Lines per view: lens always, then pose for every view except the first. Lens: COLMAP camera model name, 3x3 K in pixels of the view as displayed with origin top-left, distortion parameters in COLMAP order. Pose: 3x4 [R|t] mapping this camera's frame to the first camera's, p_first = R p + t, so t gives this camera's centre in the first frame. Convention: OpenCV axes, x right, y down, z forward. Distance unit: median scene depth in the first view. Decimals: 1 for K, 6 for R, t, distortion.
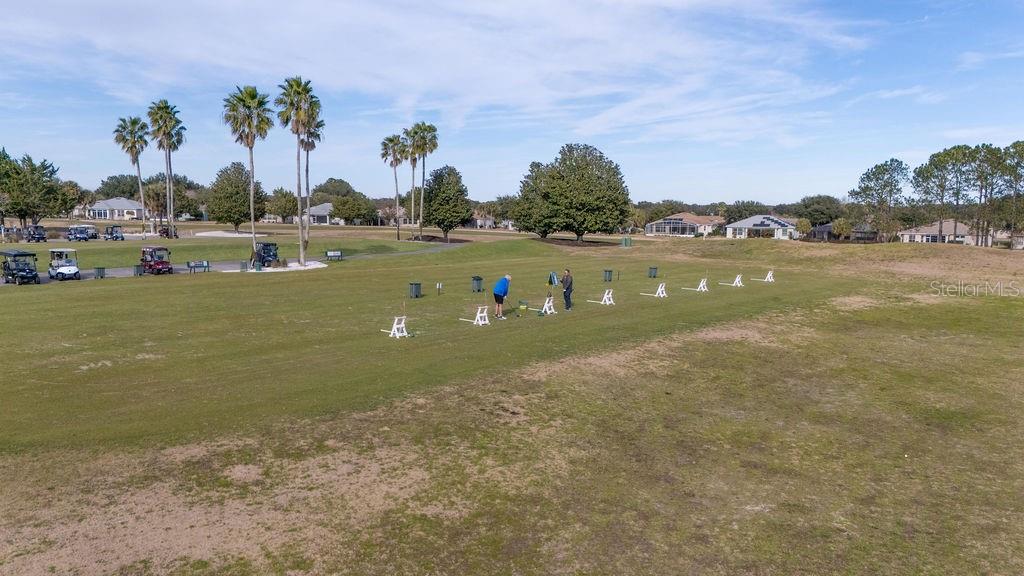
lens RADIAL K [[744.8, 0, 512.0], [0, 744.8, 288.0], [0, 0, 1]] dist [0.069388, -0.077011]
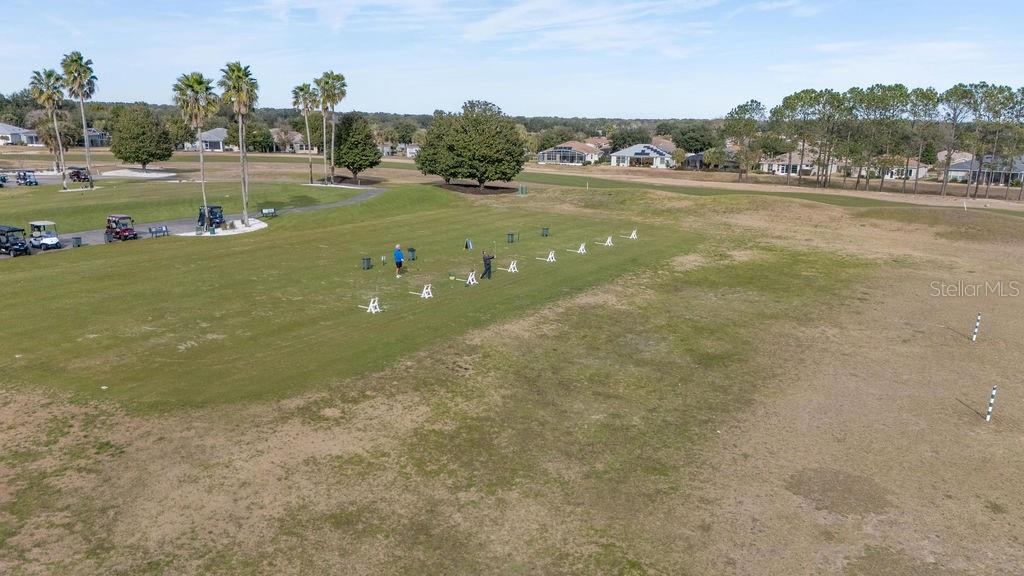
lens RADIAL K [[744.8, 0, 512.0], [0, 744.8, 288.0], [0, 0, 1]] dist [0.069388, -0.077011]
pose [[0.989718, -0.025442, 0.140754, -0.048993], [0.008872, 0.993078, 0.117120, -0.081794], [-0.142759, -0.114667, 0.983093, -0.254941]]
